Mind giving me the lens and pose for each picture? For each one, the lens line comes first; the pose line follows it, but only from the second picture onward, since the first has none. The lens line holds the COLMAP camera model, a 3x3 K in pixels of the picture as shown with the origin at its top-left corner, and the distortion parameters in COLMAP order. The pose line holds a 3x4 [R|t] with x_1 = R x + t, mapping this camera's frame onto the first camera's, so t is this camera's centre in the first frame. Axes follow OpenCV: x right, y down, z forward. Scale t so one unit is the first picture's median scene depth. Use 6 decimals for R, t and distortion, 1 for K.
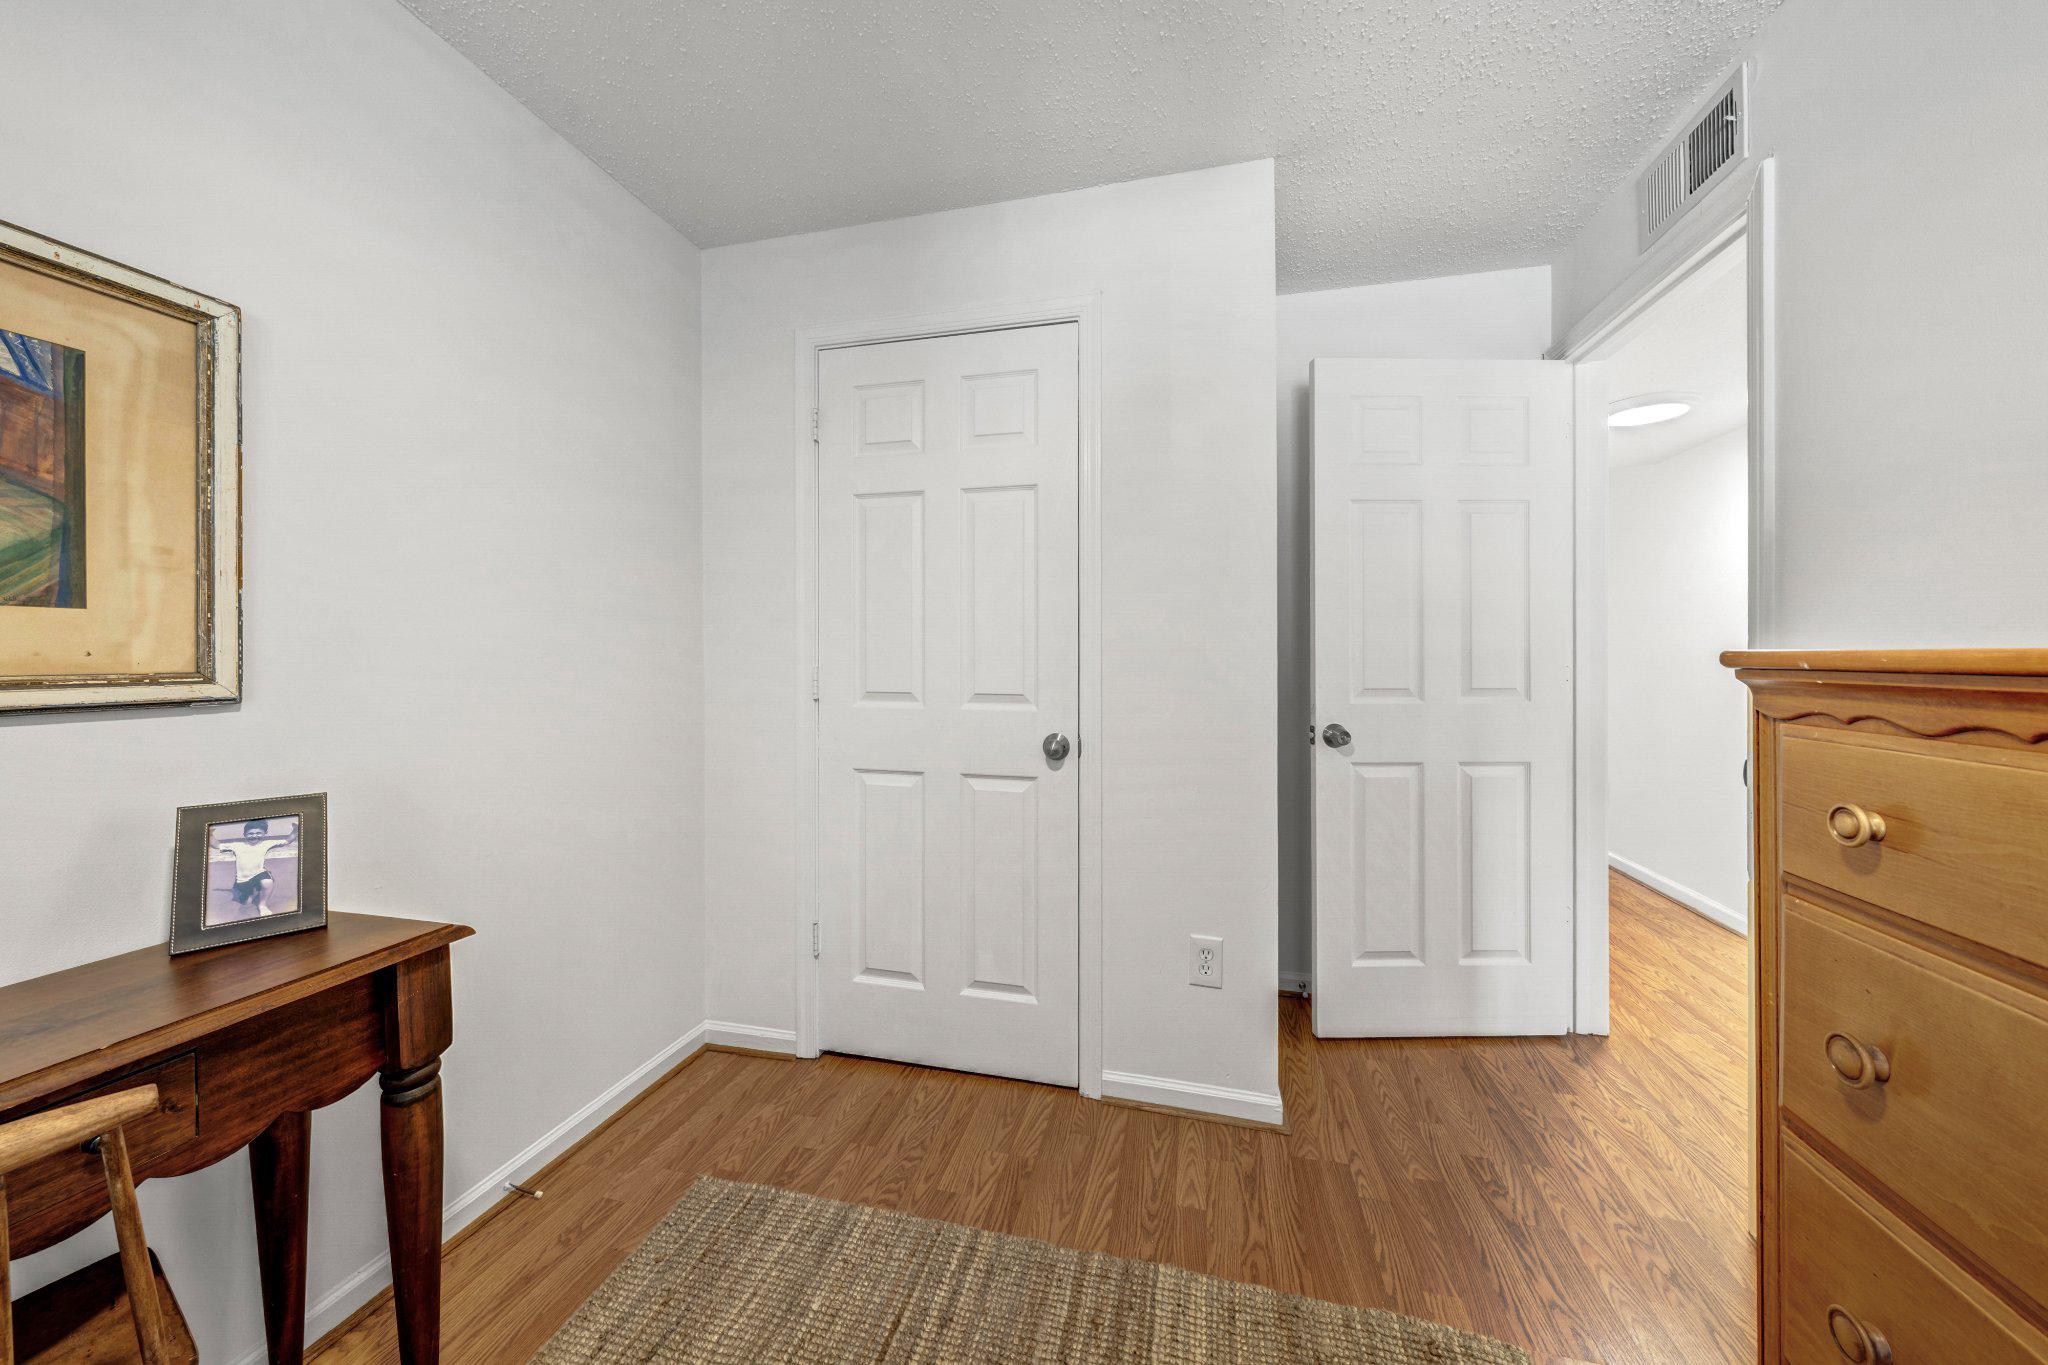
lens RADIAL K [[703.0, 0, 1023.1], [0, 703.0, 663.3], [0, 0, 1]] dist [-0.000866, -0.000116]
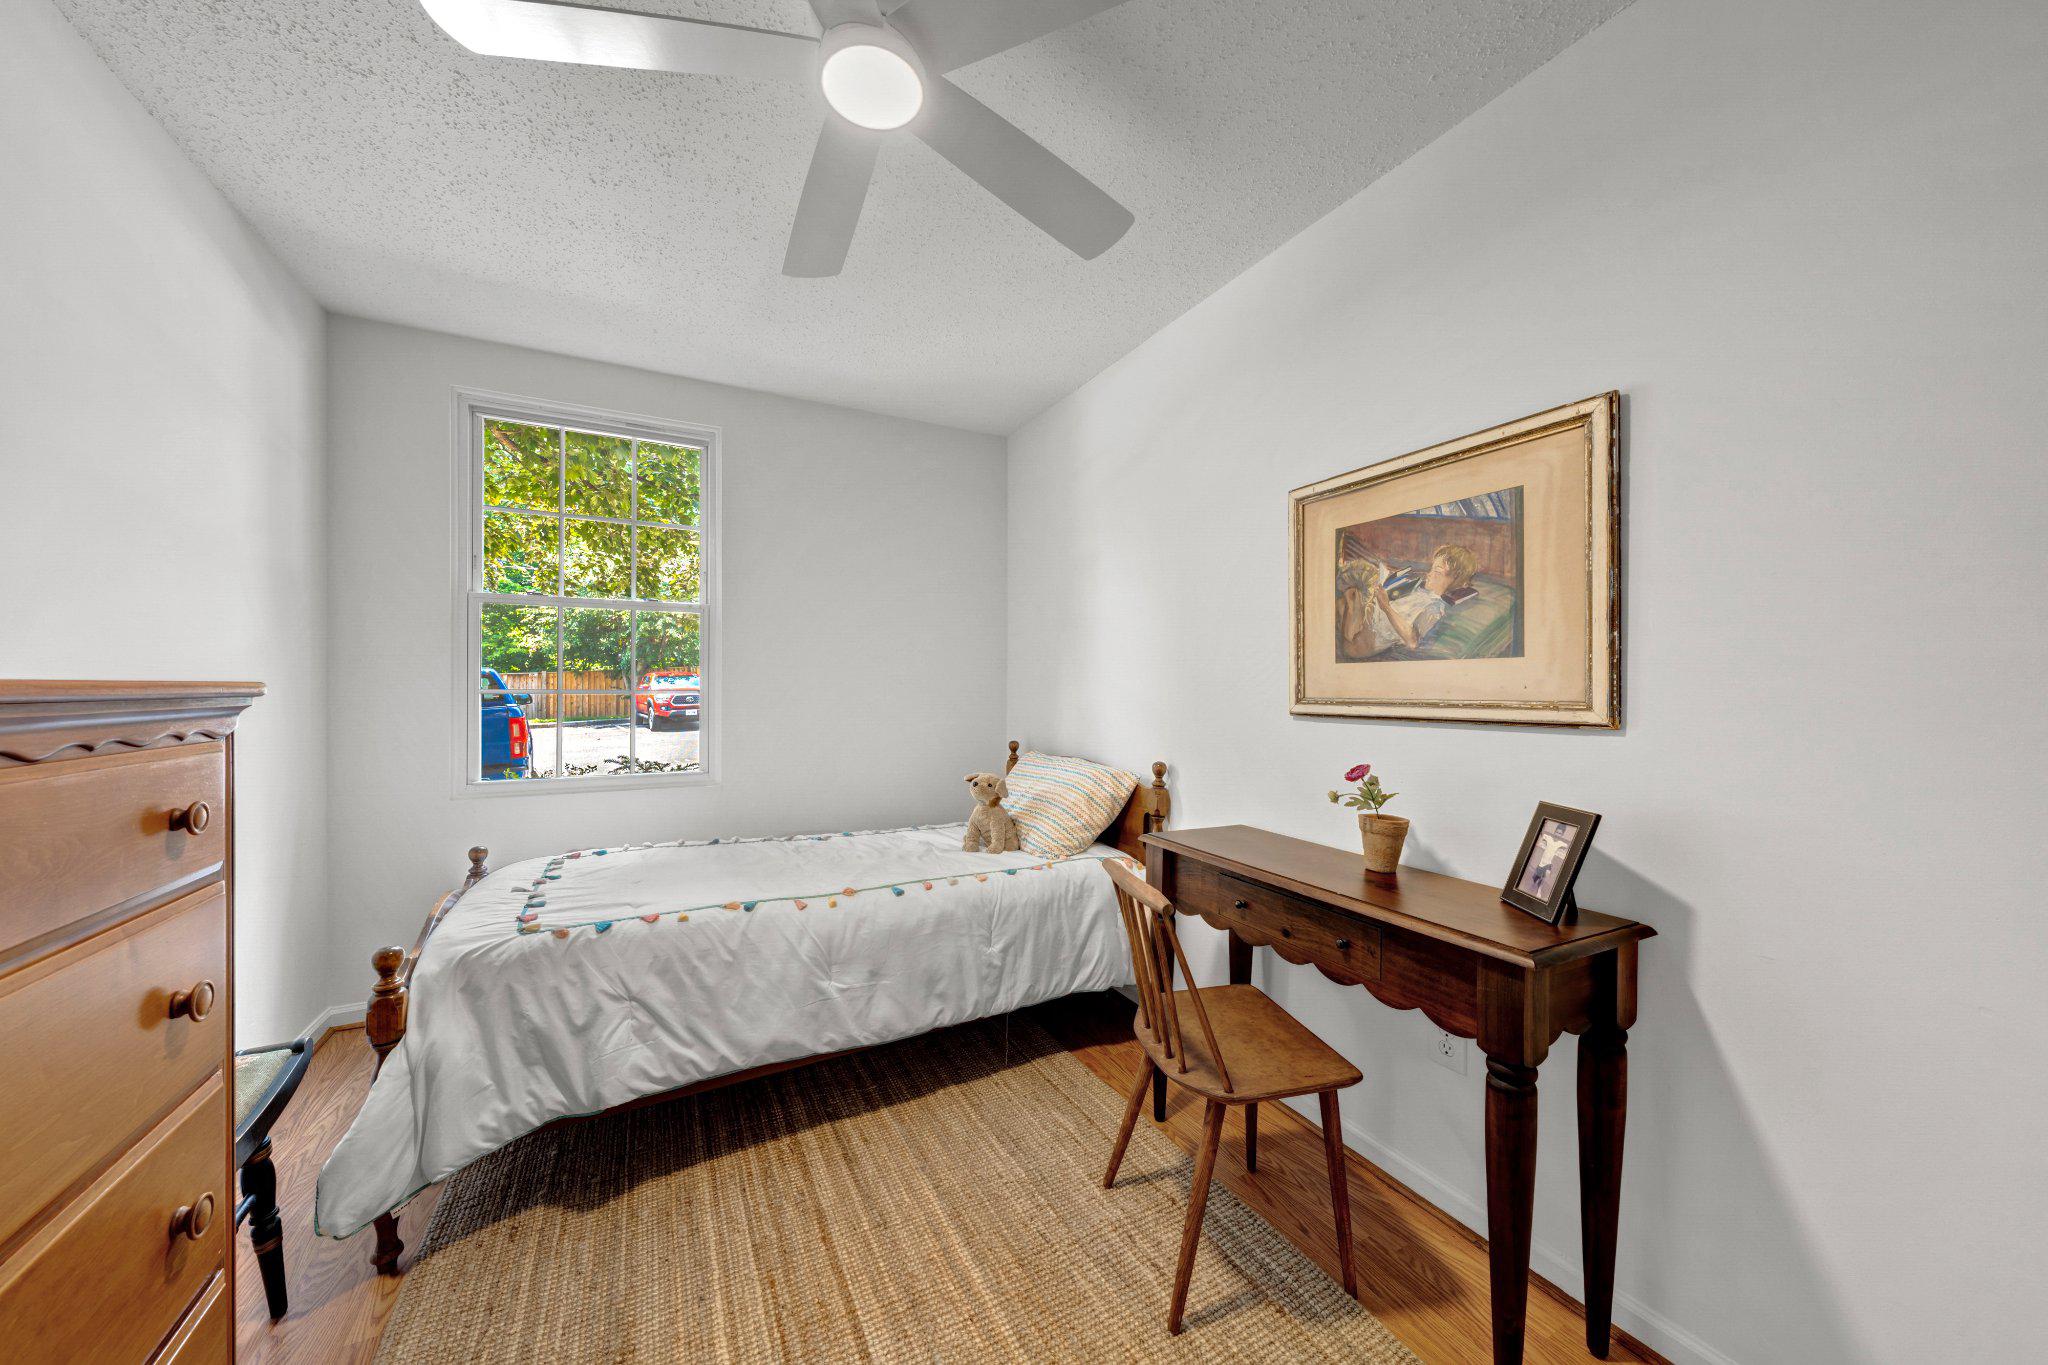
lens RADIAL K [[703.0, 0, 1019.1], [0, 703.0, 686.5], [0, 0, 1]] dist [-0.000866, -0.000116]
pose [[-0.740275, -0.014517, -0.672147, 0.450911], [-0.009418, 0.999893, -0.011223, 0.010969], [0.672238, -0.001978, -0.740332, 1.365378]]
